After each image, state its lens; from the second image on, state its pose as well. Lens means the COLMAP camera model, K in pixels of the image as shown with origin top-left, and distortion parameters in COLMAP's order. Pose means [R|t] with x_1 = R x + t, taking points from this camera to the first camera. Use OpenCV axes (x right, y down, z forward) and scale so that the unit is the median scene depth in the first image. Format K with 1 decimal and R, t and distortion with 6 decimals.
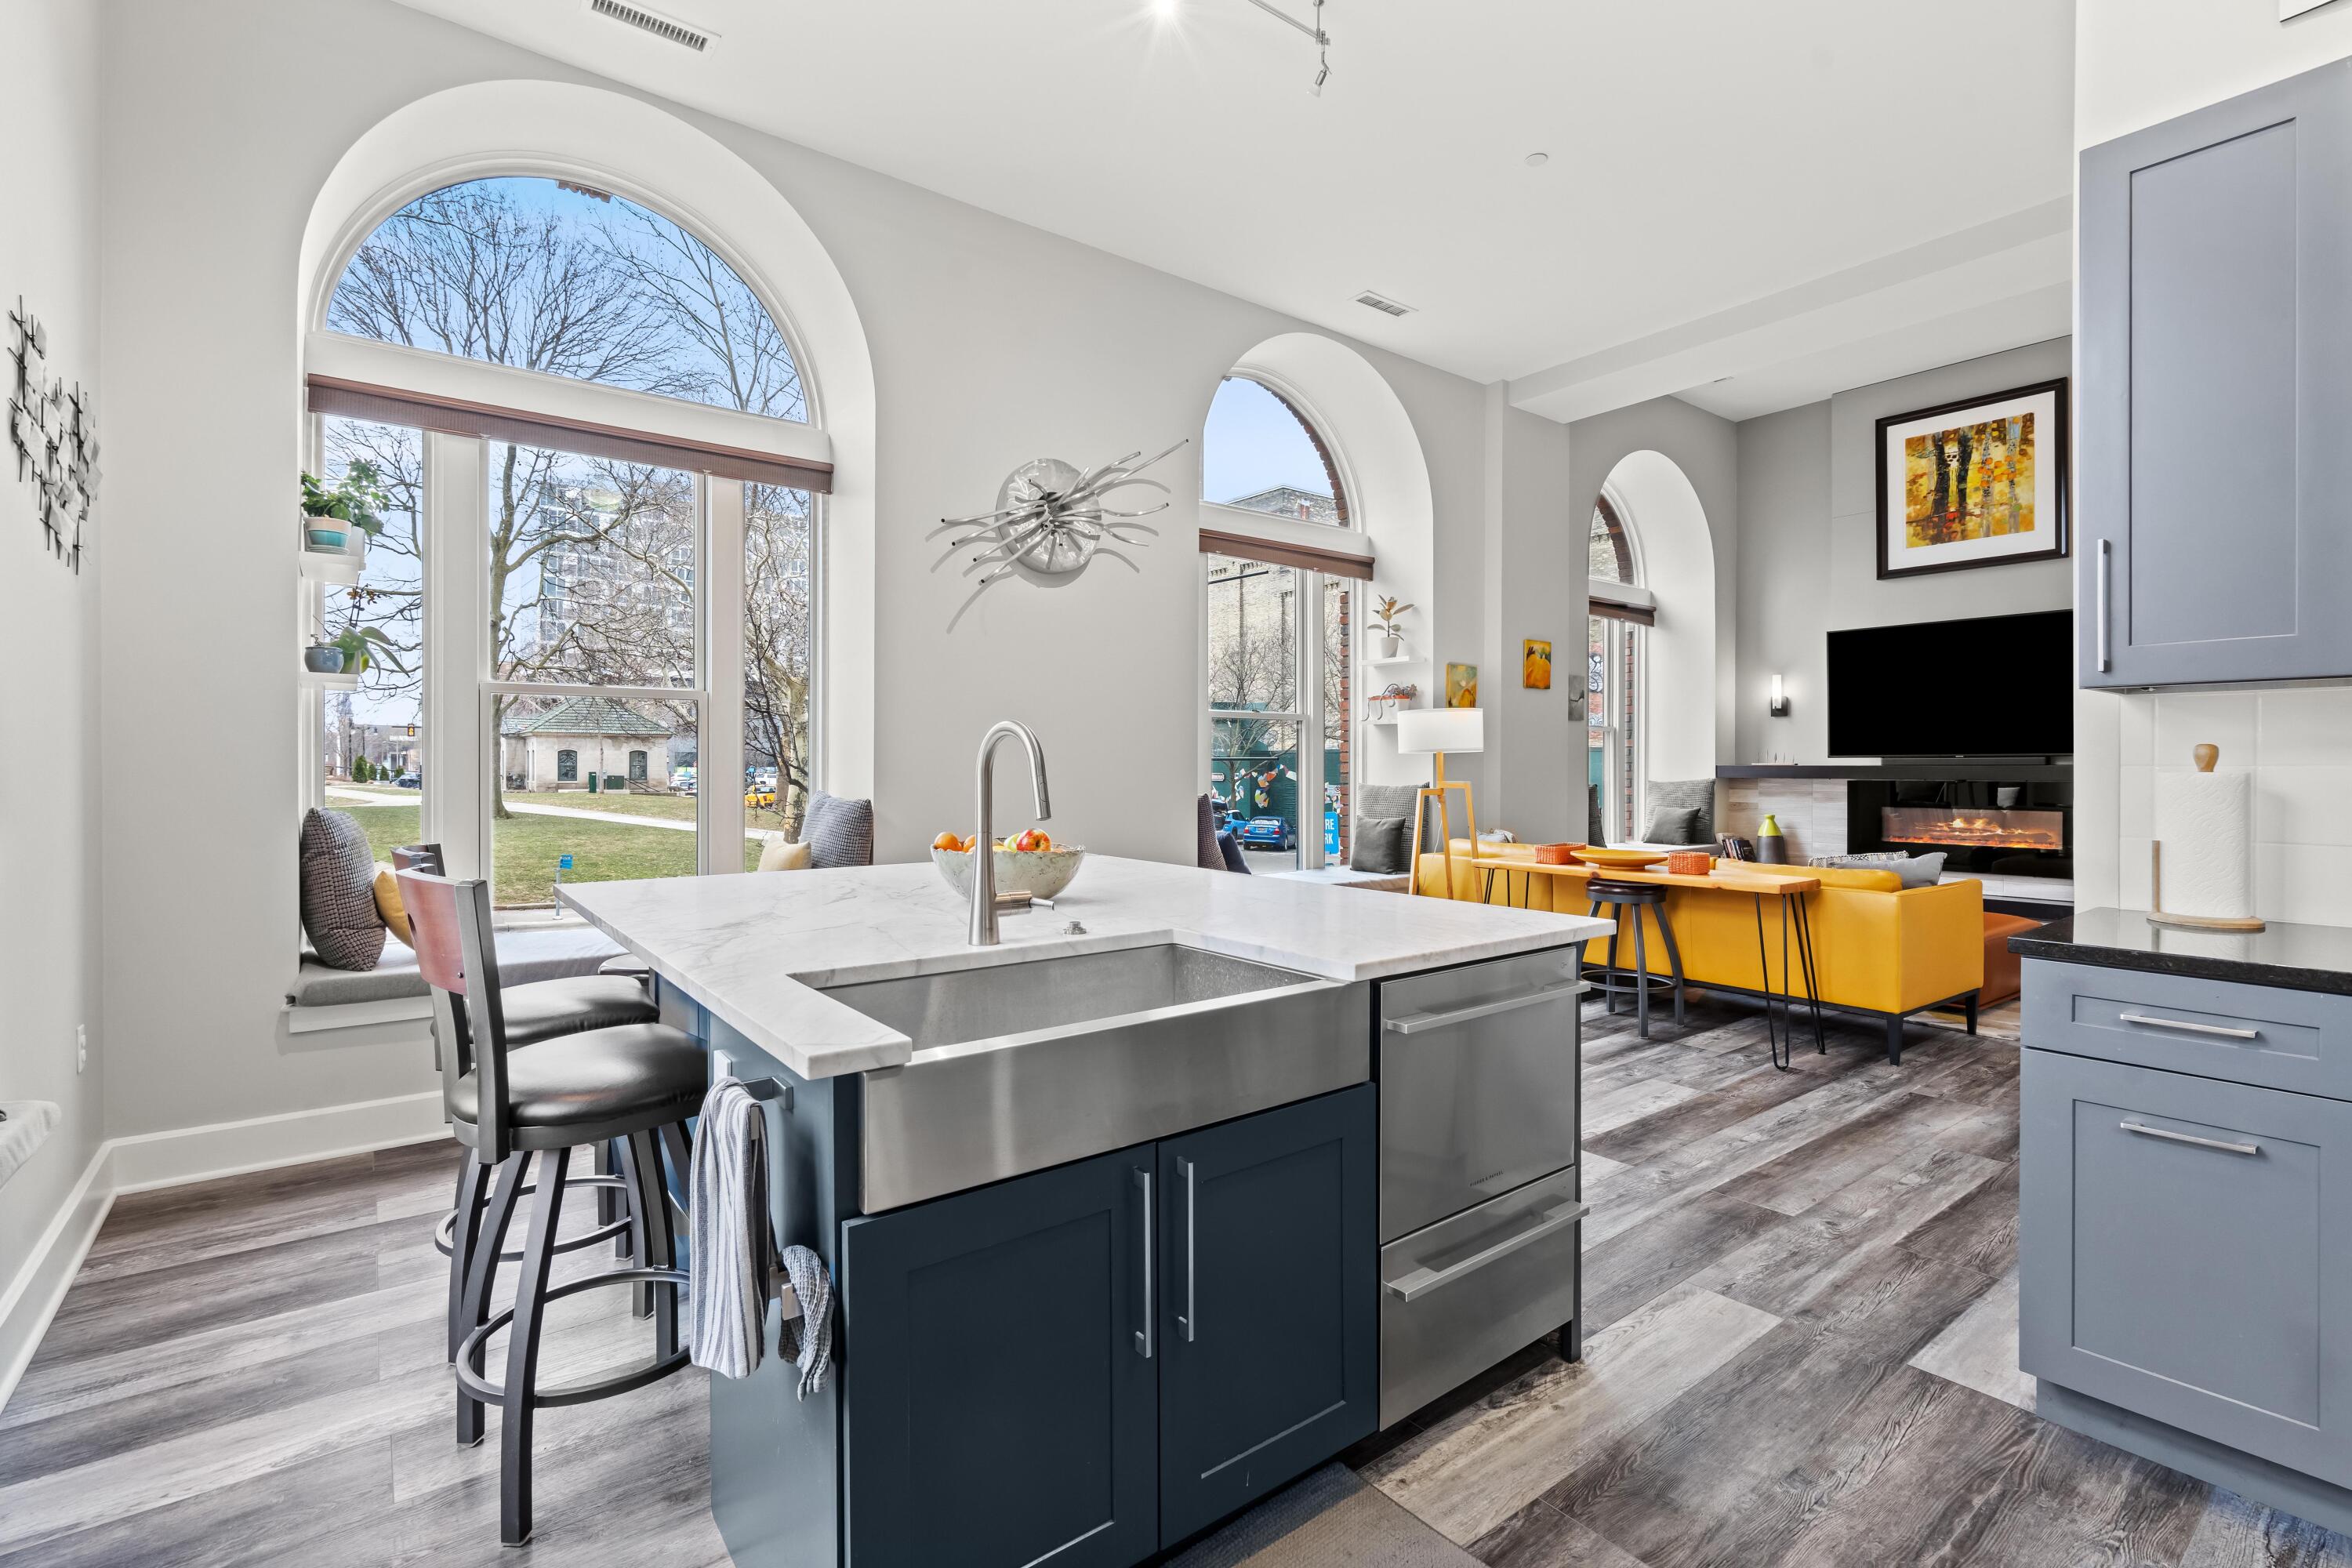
lens RADIAL K [[1073.4, 0, 1168.5], [0, 1073.4, 774.5], [0, 0, 1]] dist [-0.005789, 0.000656]
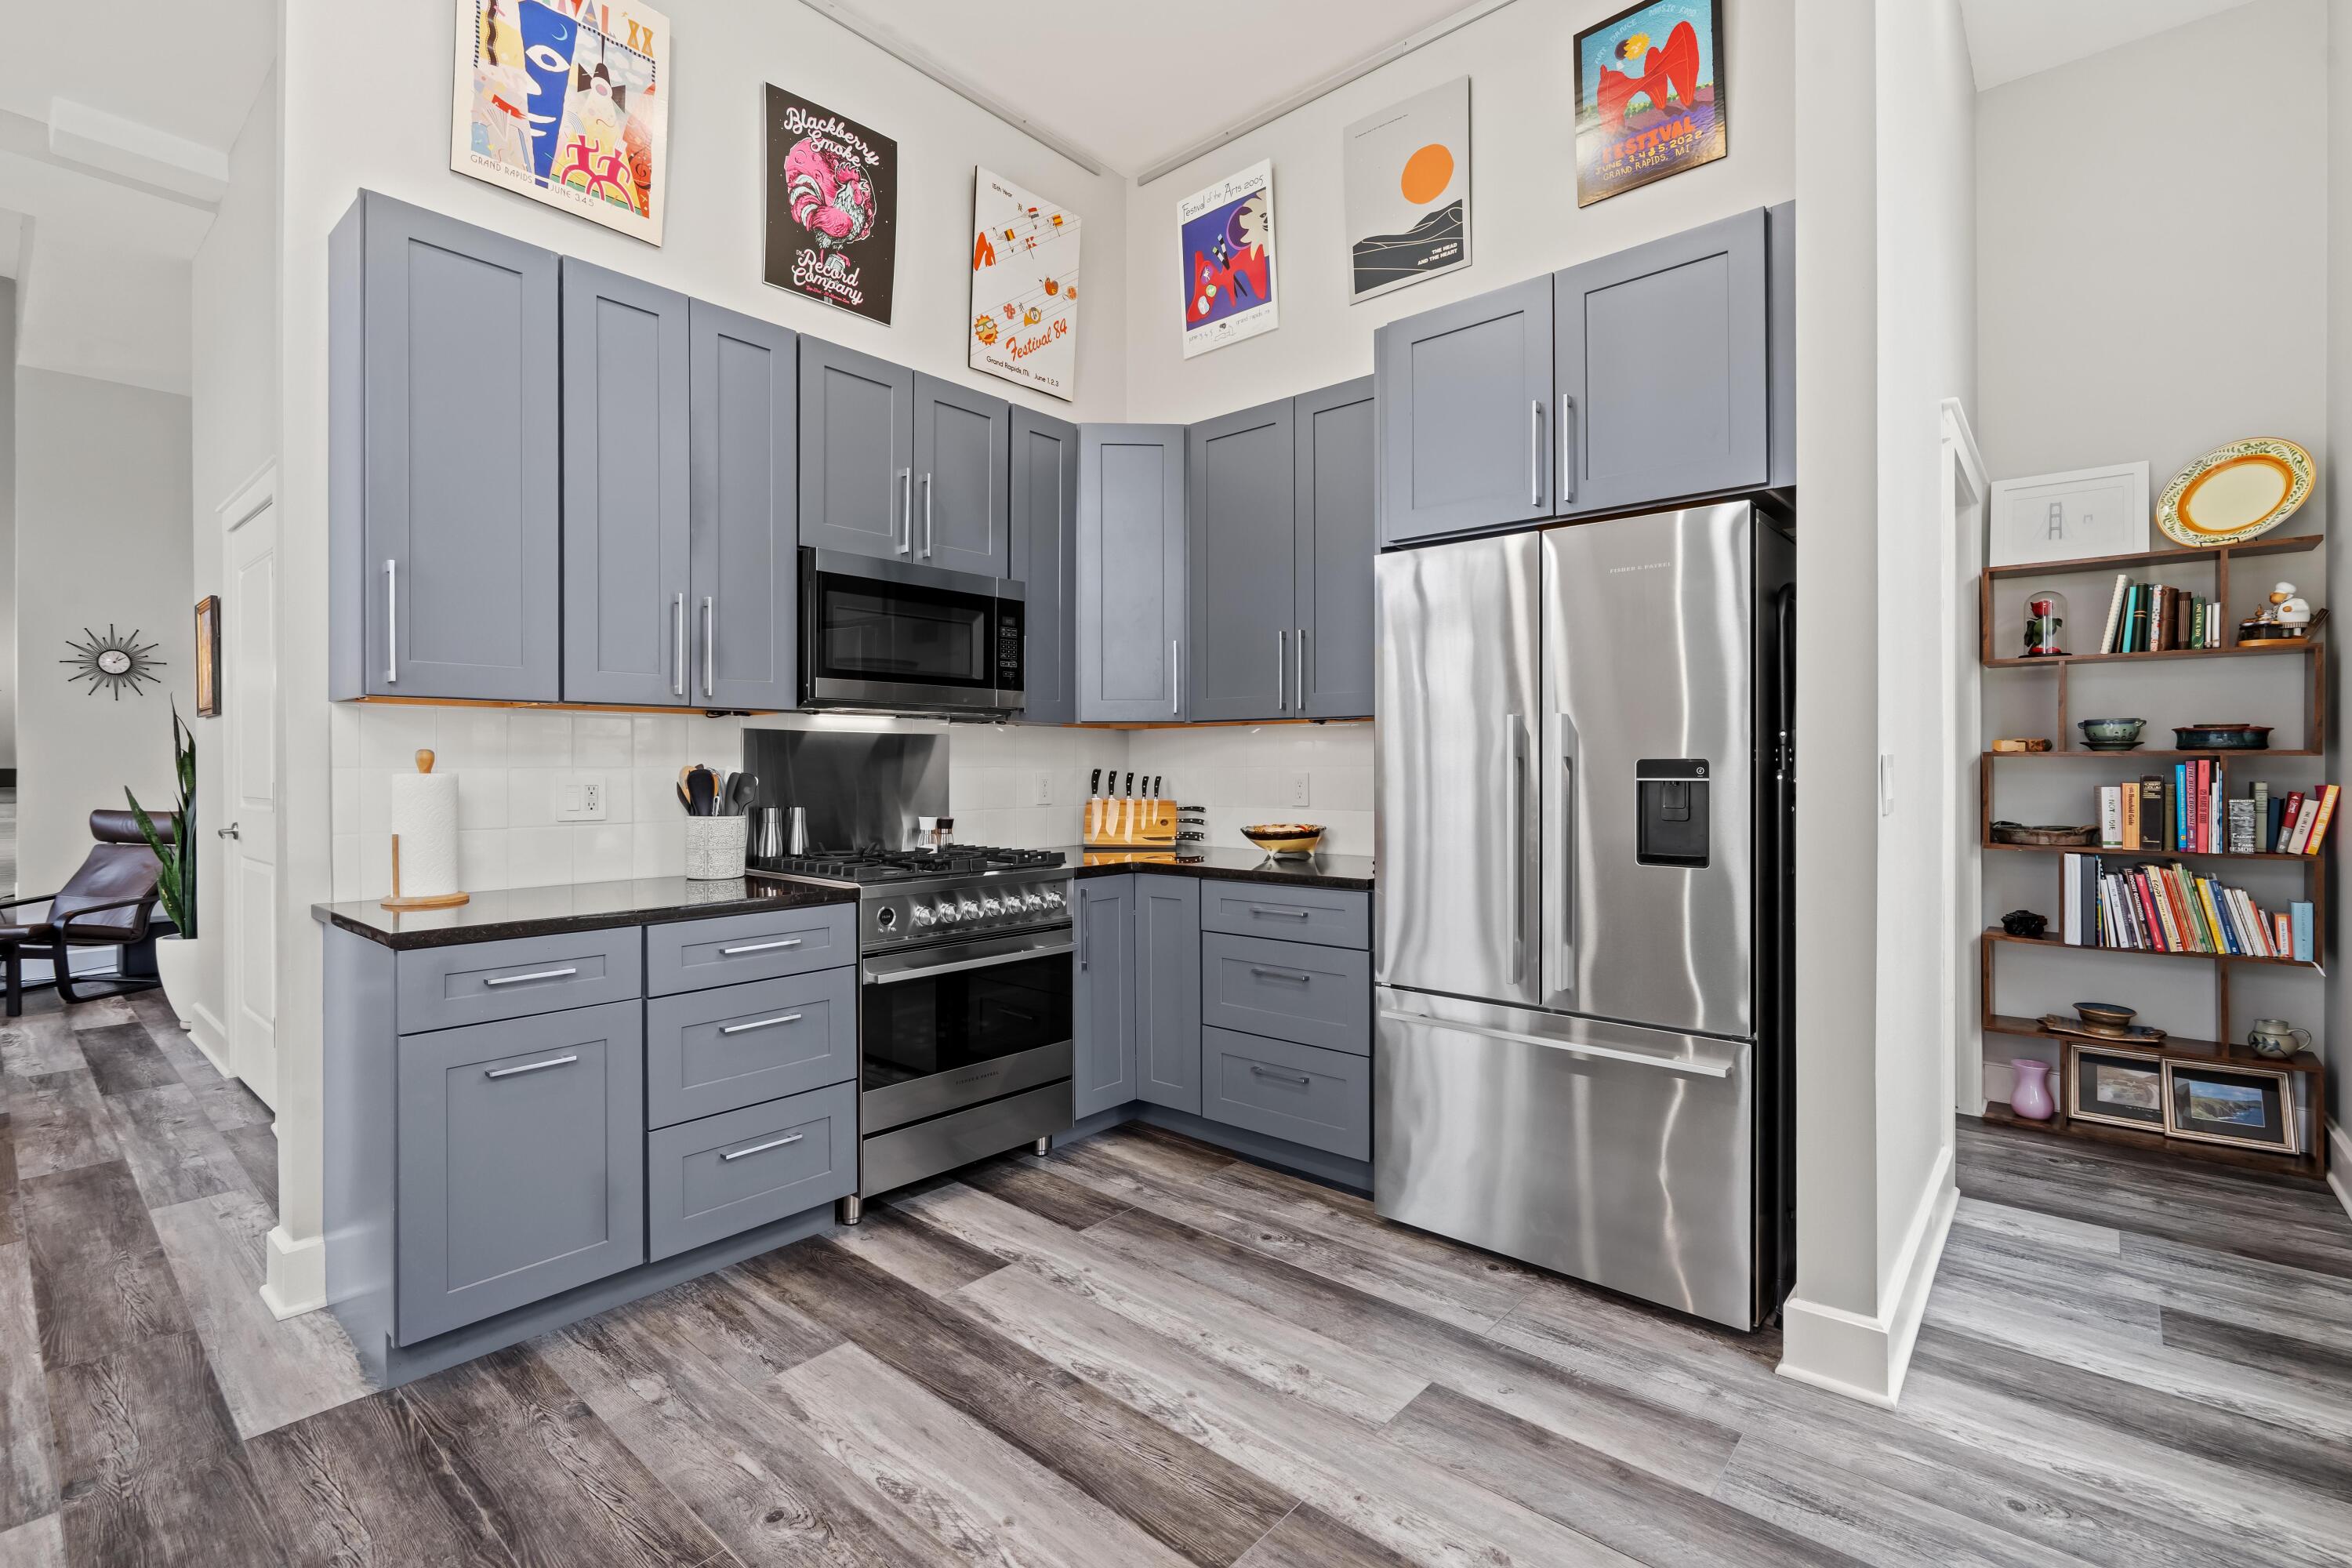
lens RADIAL K [[1073.4, 0, 1179.9], [0, 1073.4, 765.6], [0, 0, 1]] dist [-0.005789, 0.000656]
pose [[-0.224030, 0.003433, 0.974576, -0.167853], [0.009620, 0.999953, -0.001311, -0.000614], [-0.974535, 0.009082, -0.224052, 0.208261]]
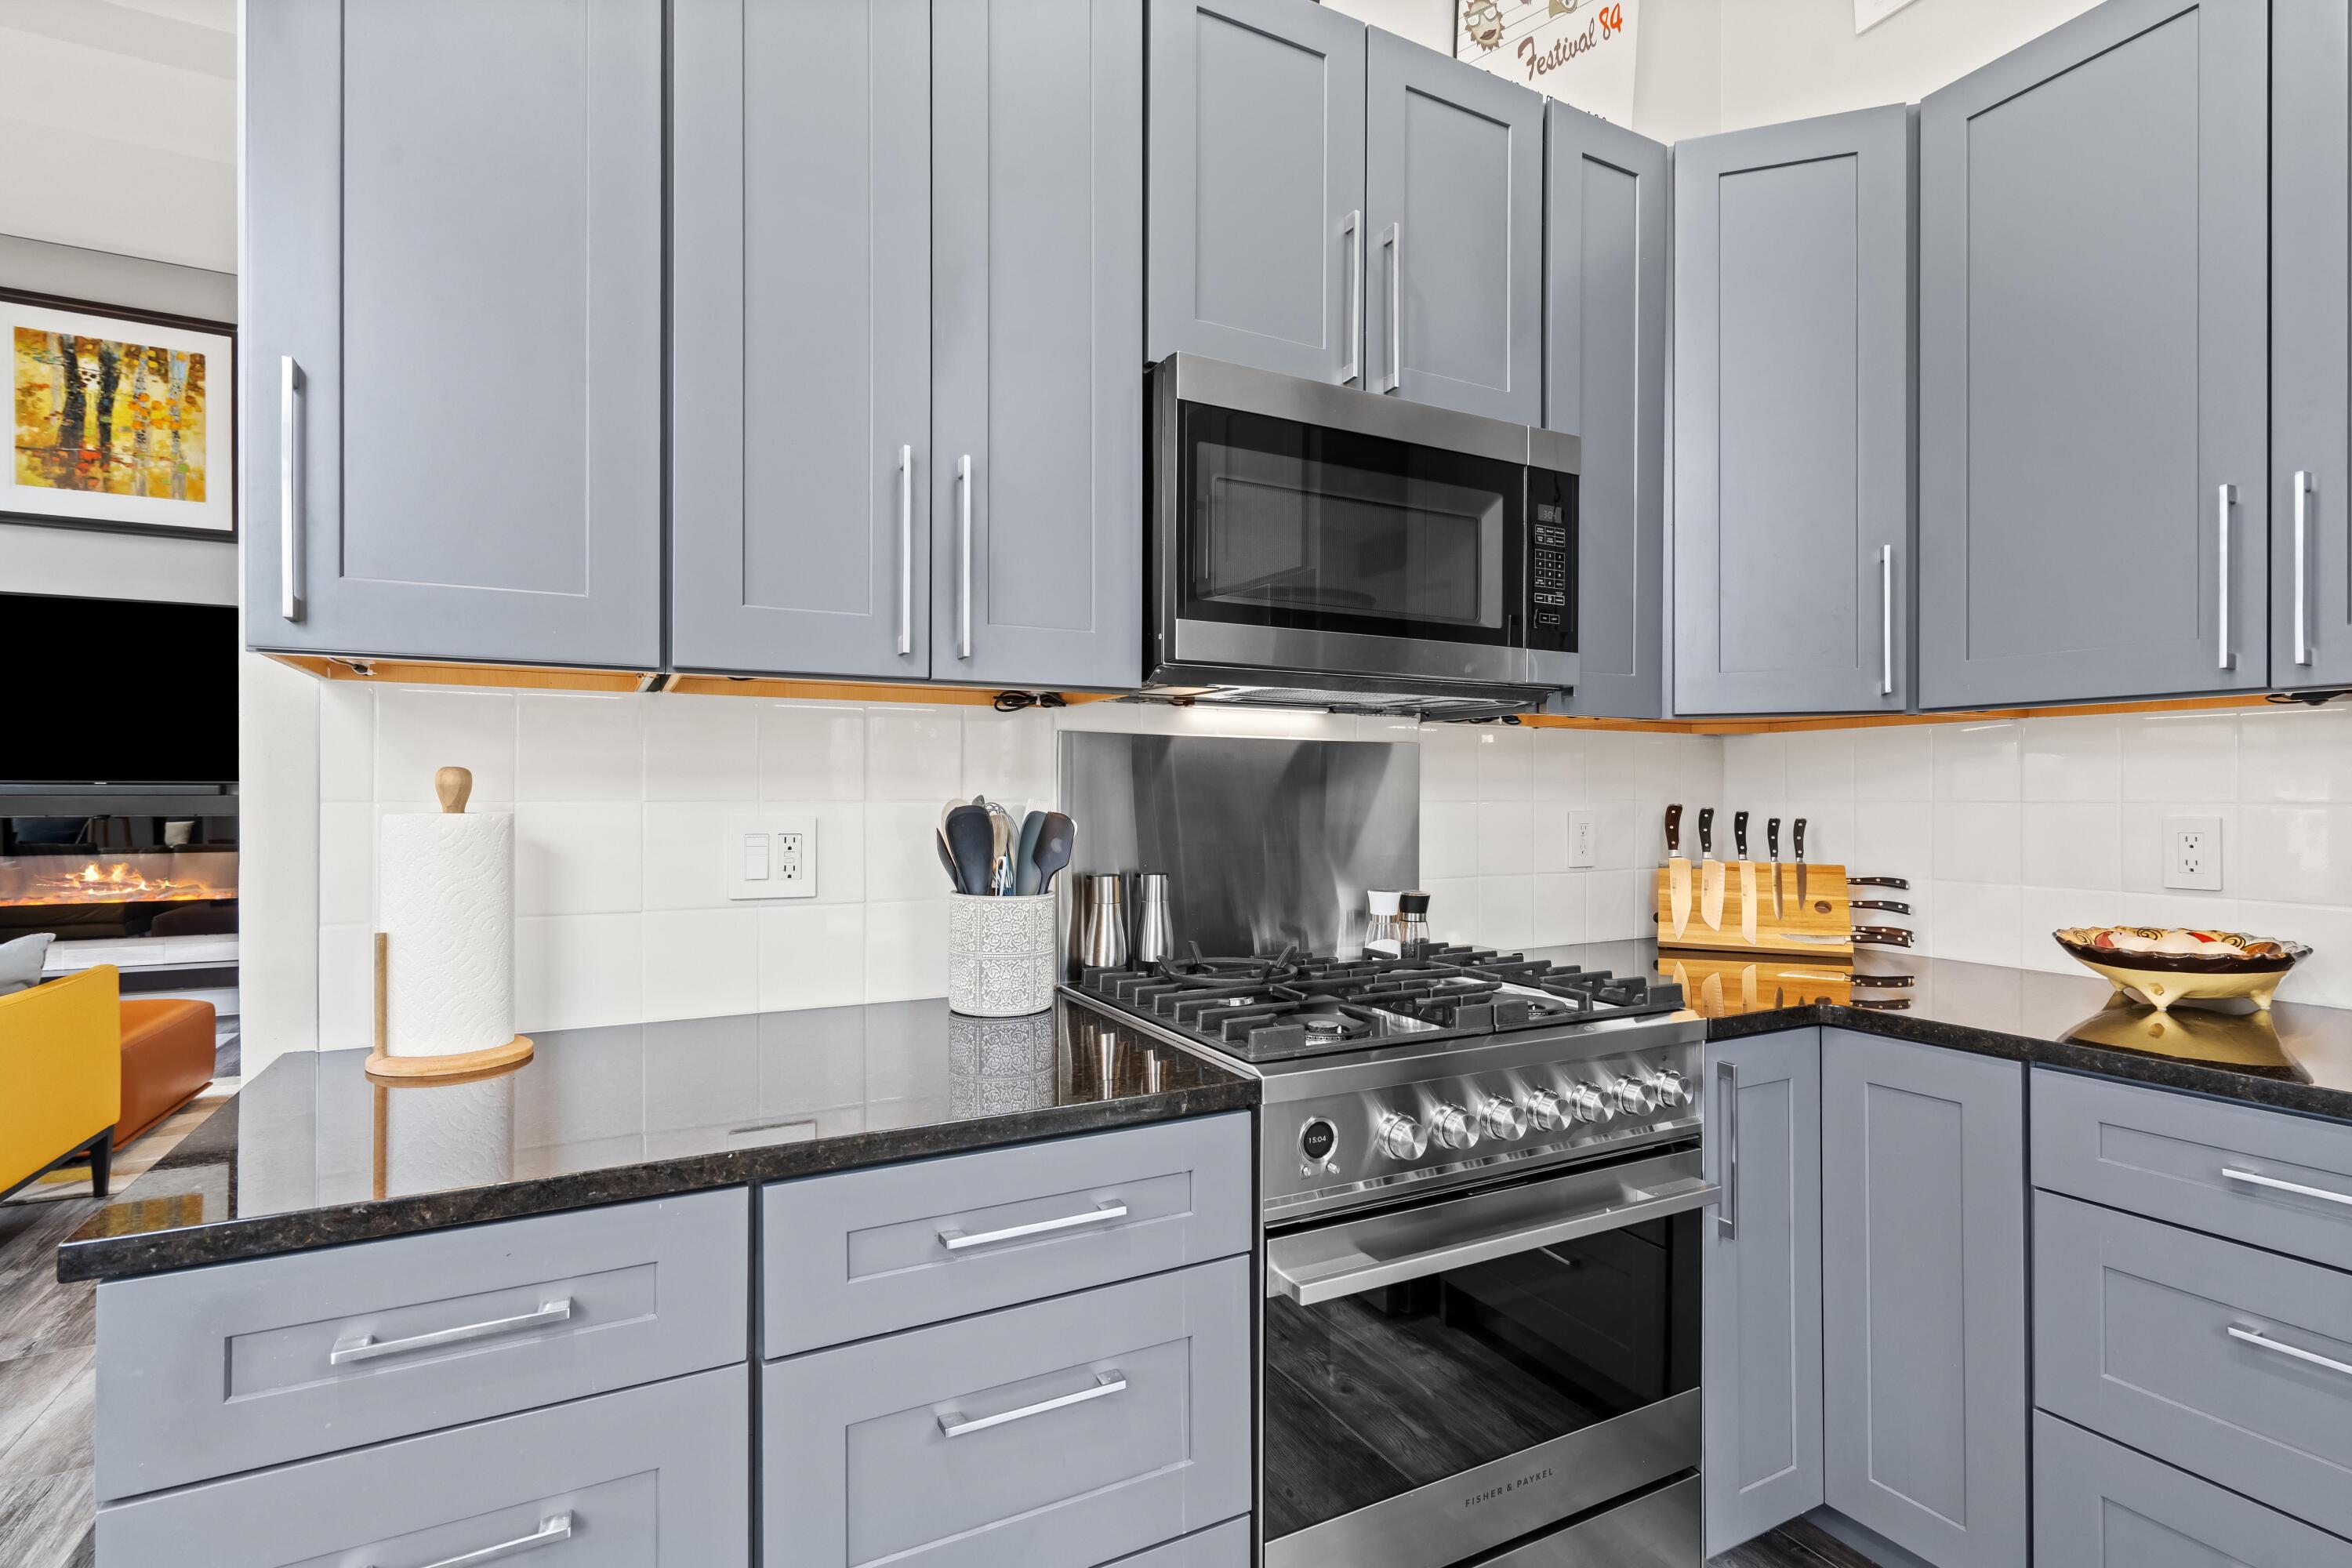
lens RADIAL K [[1073.4, 0, 1157.6], [0, 1073.4, 791.5], [0, 0, 1]] dist [-0.005789, 0.000656]
pose [[0.168495, 0.005207, 0.985689, 0.199621], [0.005141, 0.999968, -0.006161, -0.003885], [-0.985689, 0.006106, 0.168463, 0.229382]]
